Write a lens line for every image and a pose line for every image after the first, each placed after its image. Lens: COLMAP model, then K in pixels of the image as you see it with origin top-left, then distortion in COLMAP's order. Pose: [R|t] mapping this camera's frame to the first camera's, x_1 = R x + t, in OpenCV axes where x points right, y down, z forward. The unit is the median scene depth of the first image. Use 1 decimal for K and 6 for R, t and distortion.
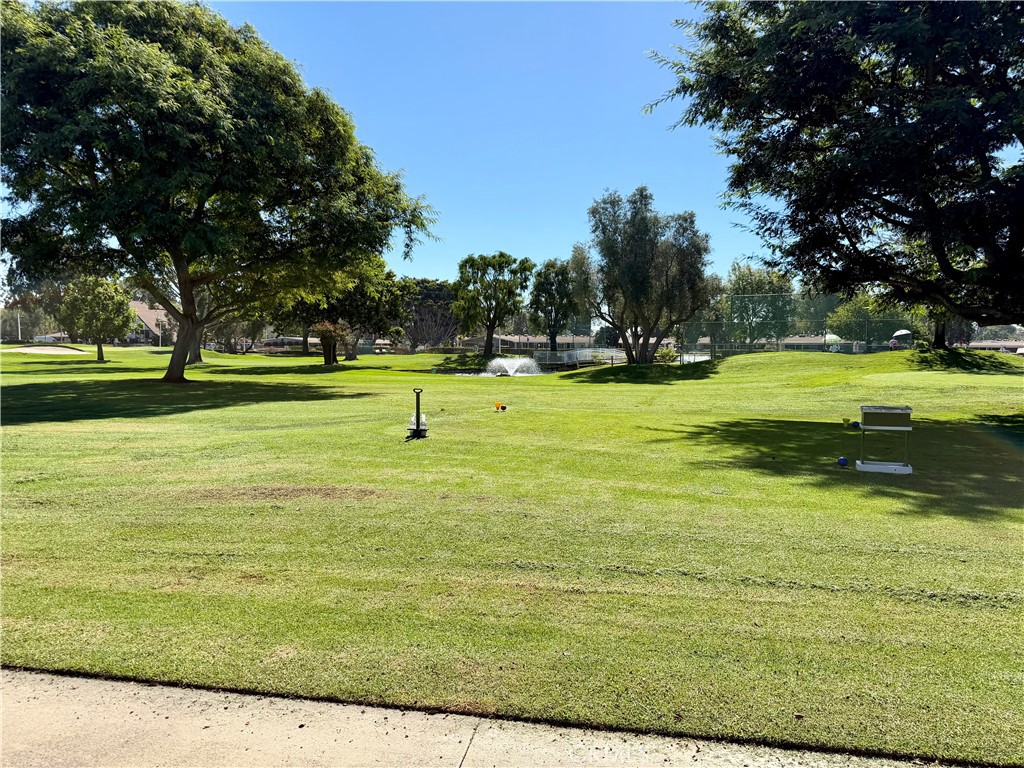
lens RADIAL K [[716.9, 0, 512.7], [0, 716.9, 378.9], [0, 0, 1]] dist [0.077959, -0.093149]
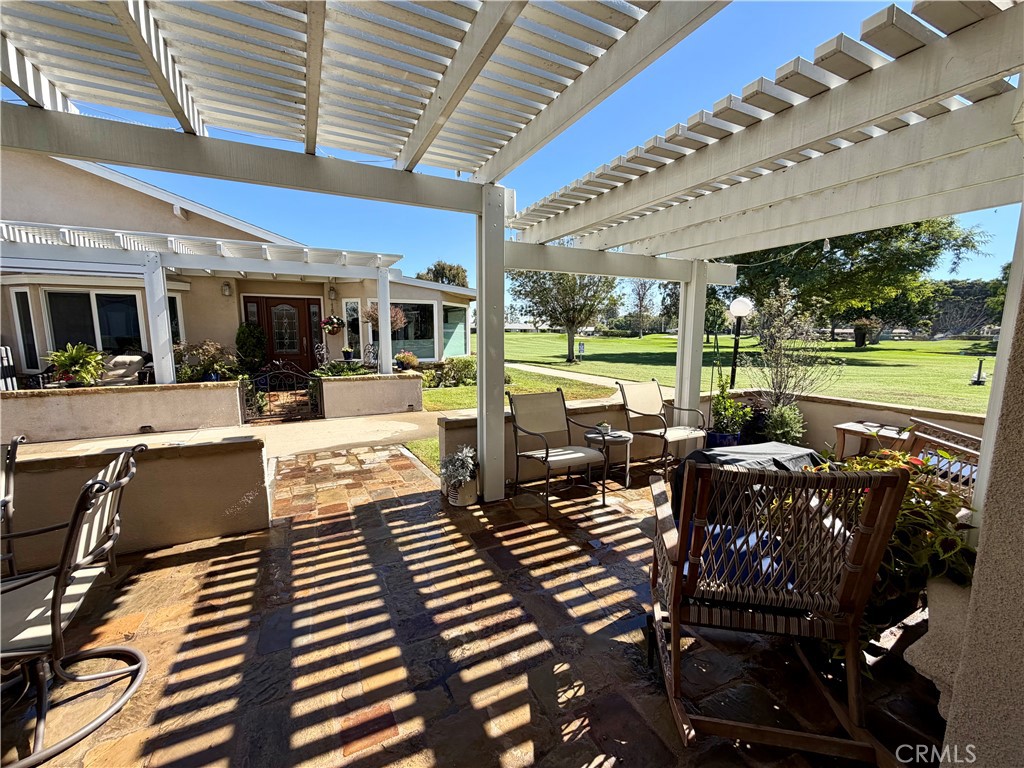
lens RADIAL K [[410.2, 0, 518.3], [0, 410.2, 387.6], [0, 0, 1]] dist [0.001951, 0.000183]
pose [[0.606660, 0.102474, -0.788329, -0.003407], [-0.036717, 0.994211, 0.100981, 0.006234], [0.794113, -0.032316, 0.606910, -0.148208]]
